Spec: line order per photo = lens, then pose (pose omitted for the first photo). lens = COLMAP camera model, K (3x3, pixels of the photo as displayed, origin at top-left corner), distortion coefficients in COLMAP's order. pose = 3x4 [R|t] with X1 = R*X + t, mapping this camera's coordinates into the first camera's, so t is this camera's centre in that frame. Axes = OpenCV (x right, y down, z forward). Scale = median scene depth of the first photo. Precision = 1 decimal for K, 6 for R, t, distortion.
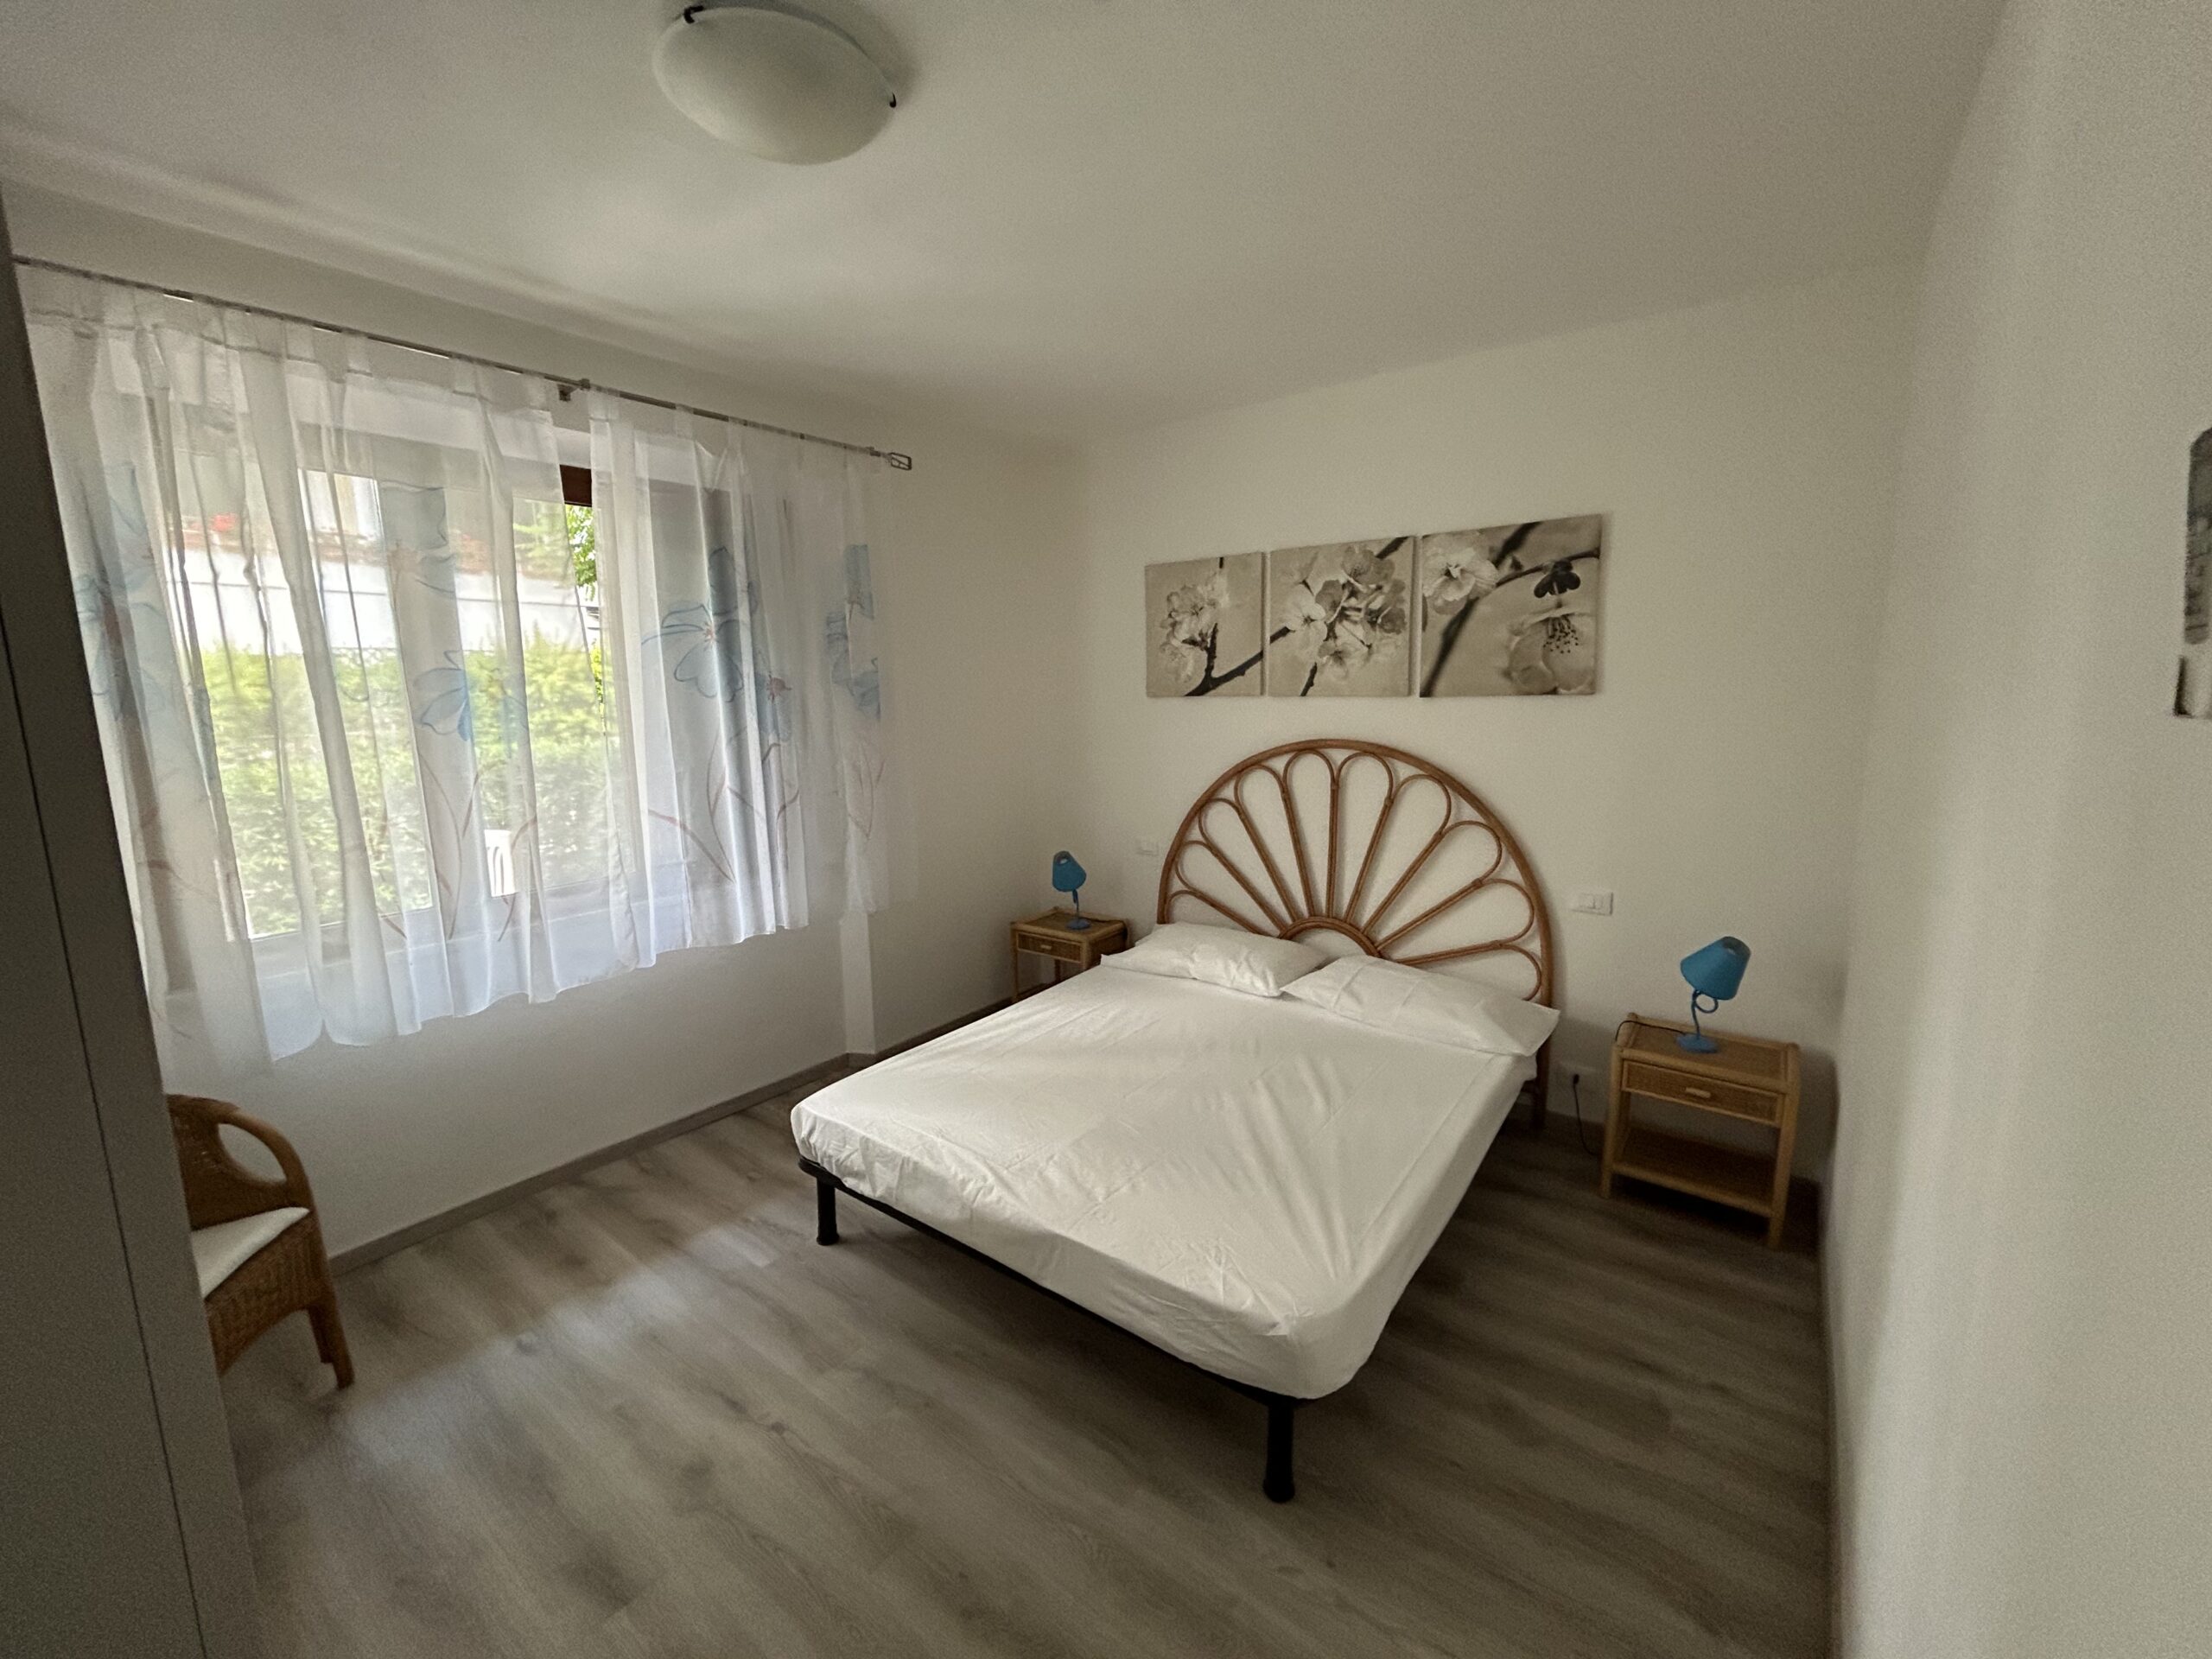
lens RADIAL K [[886.9, 0, 1106.5], [0, 886.9, 807.4], [0, 0, 1]] dist [0.003228, 0.000325]
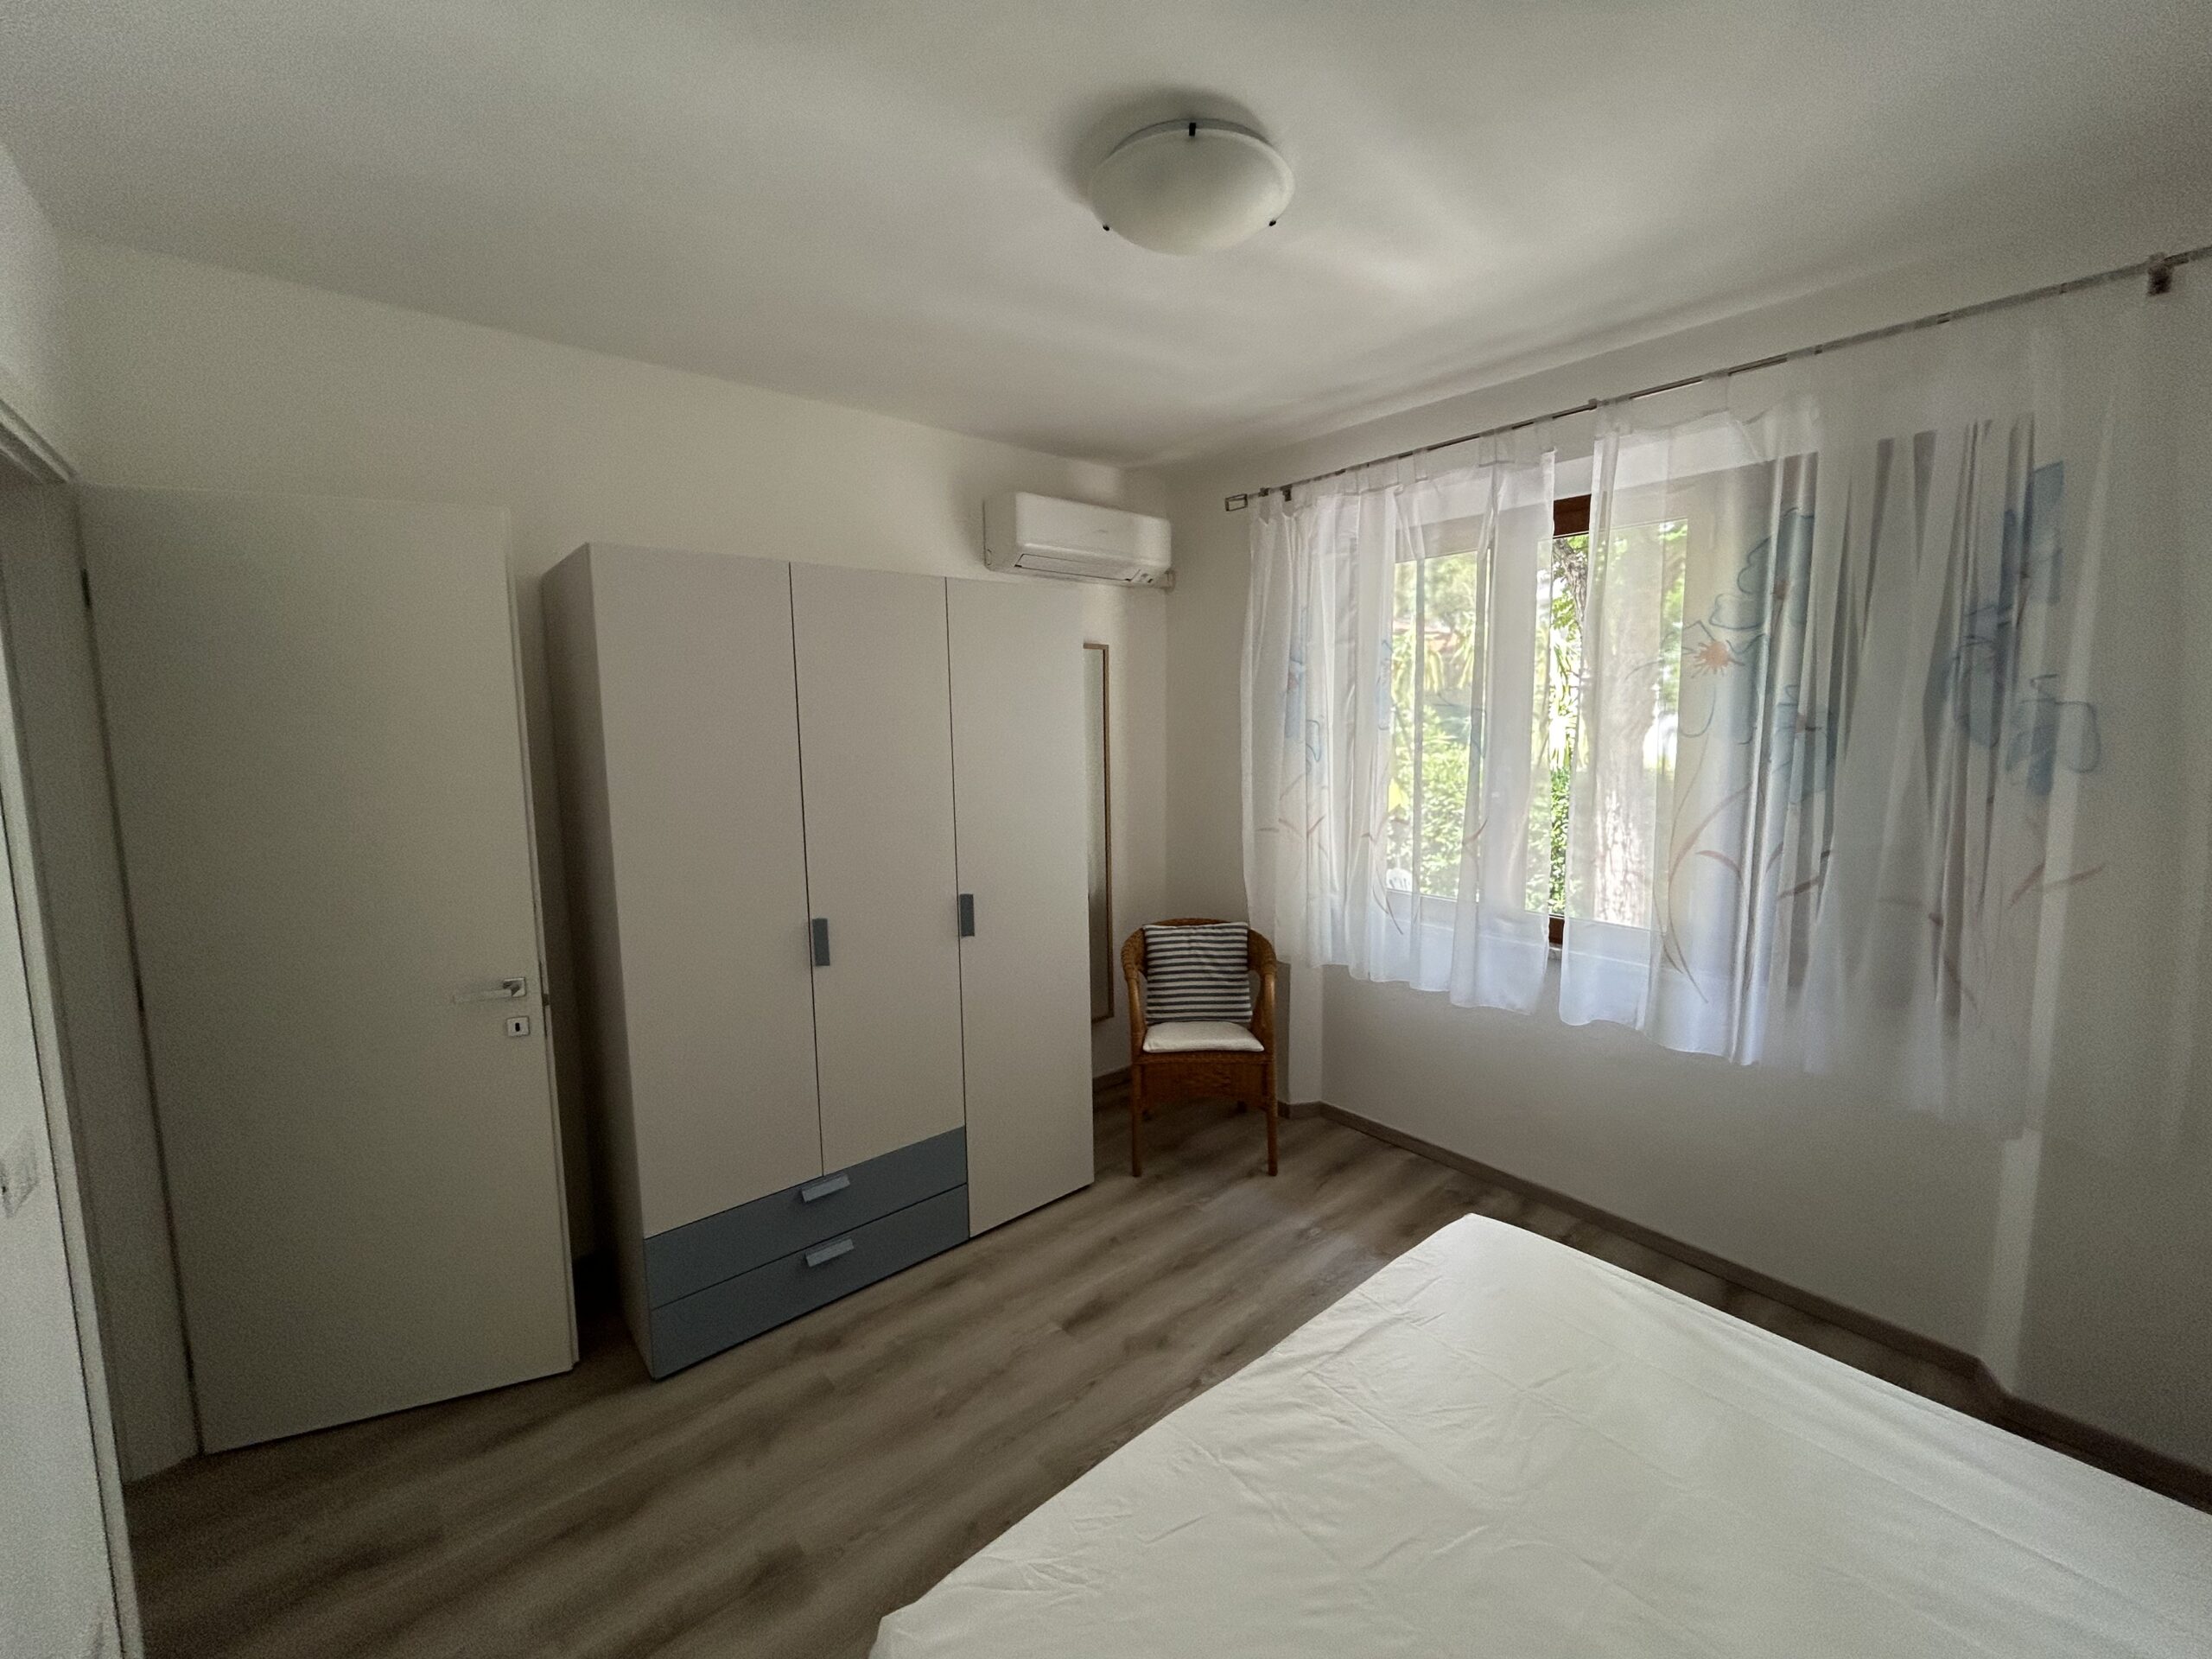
lens RADIAL K [[886.9, 0, 1106.5], [0, 886.9, 807.4], [0, 0, 1]] dist [0.003228, 0.000325]
pose [[-0.196601, 0.120351, -0.973069, 0.501962], [-0.128758, 0.980674, 0.147307, -0.128527], [0.971992, 0.154251, -0.177305, 0.739184]]
